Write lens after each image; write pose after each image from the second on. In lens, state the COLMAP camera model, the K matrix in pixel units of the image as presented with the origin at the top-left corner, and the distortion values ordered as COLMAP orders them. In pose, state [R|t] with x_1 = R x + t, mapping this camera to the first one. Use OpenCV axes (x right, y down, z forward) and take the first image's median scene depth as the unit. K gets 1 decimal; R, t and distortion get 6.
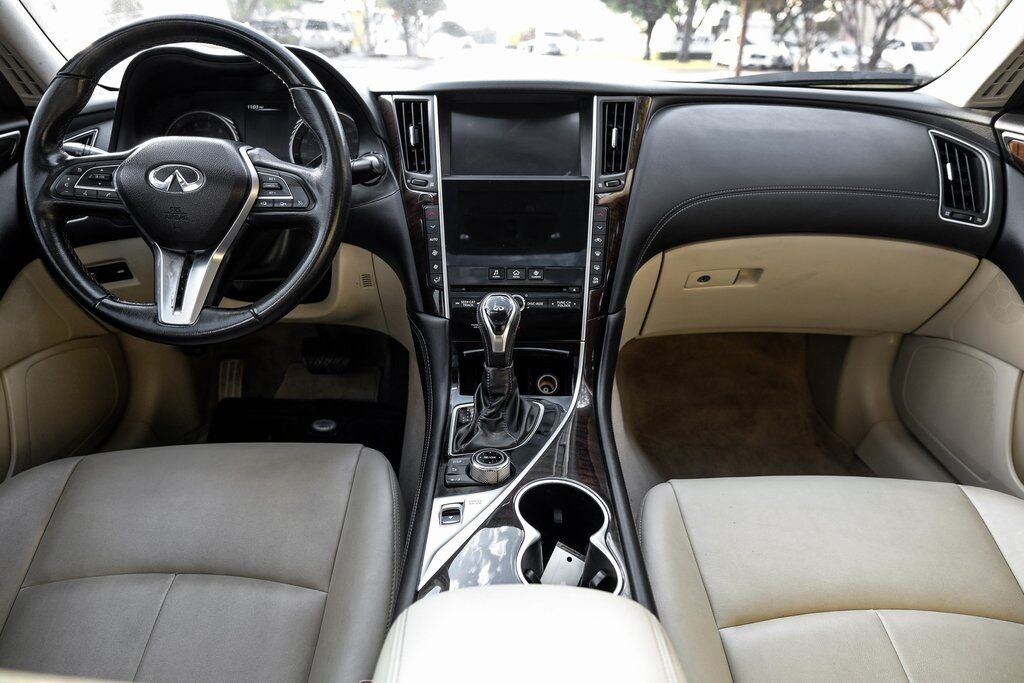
lens RADIAL K [[709.5, 0, 509.0], [0, 709.5, 358.3], [0, 0, 1]] dist [-0.027776, -0.000138]
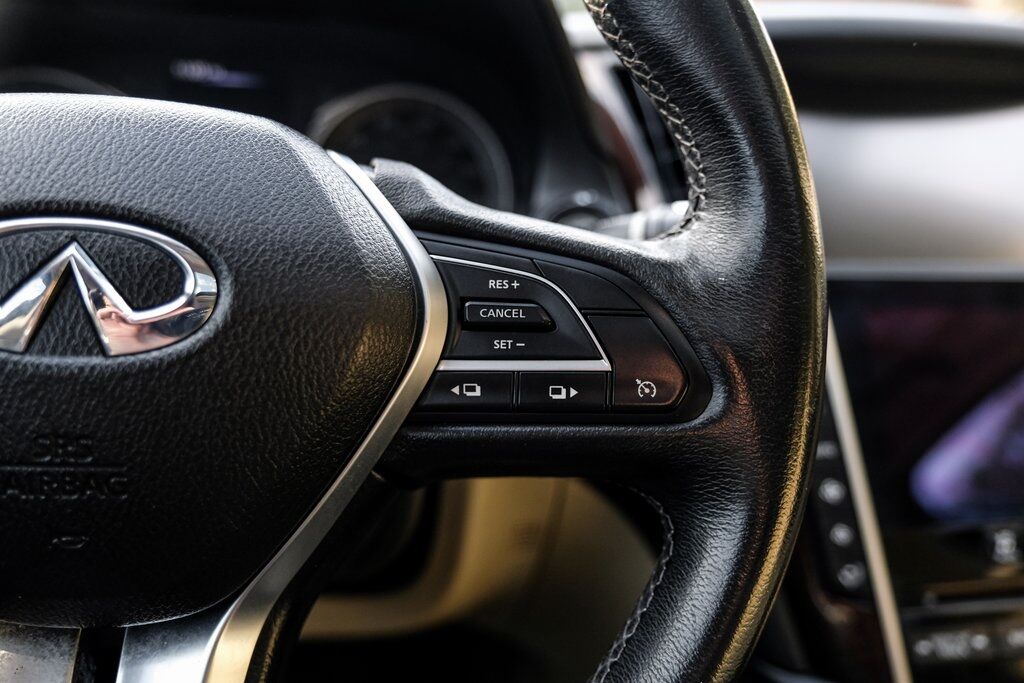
lens RADIAL K [[877.0, 0, 512.0], [0, 877.0, 341.5], [0, 0, 1]] dist [-0.005799, -0.002821]
pose [[0.984725, -0.017603, 0.173227, -0.380127], [0.042904, 0.988732, -0.143419, -0.193096], [-0.168750, 0.148660, 0.974384, 0.716954]]
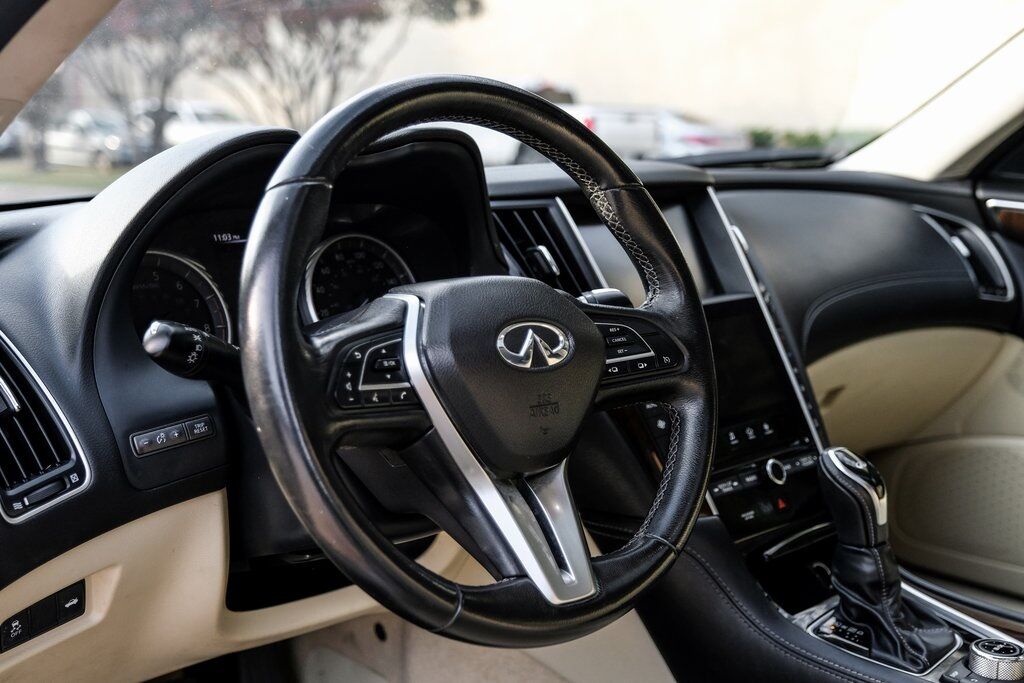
lens RADIAL K [[1261.7, 0, 512.0], [0, 1261.7, 341.5], [0, 0, 1]] dist [0.003041, 0.000199]
pose [[0.734619, -0.125215, 0.666825, -1.131921], [0.283491, 0.949566, -0.134005, -0.120876], [-0.616415, 0.287482, 0.733067, 0.245349]]
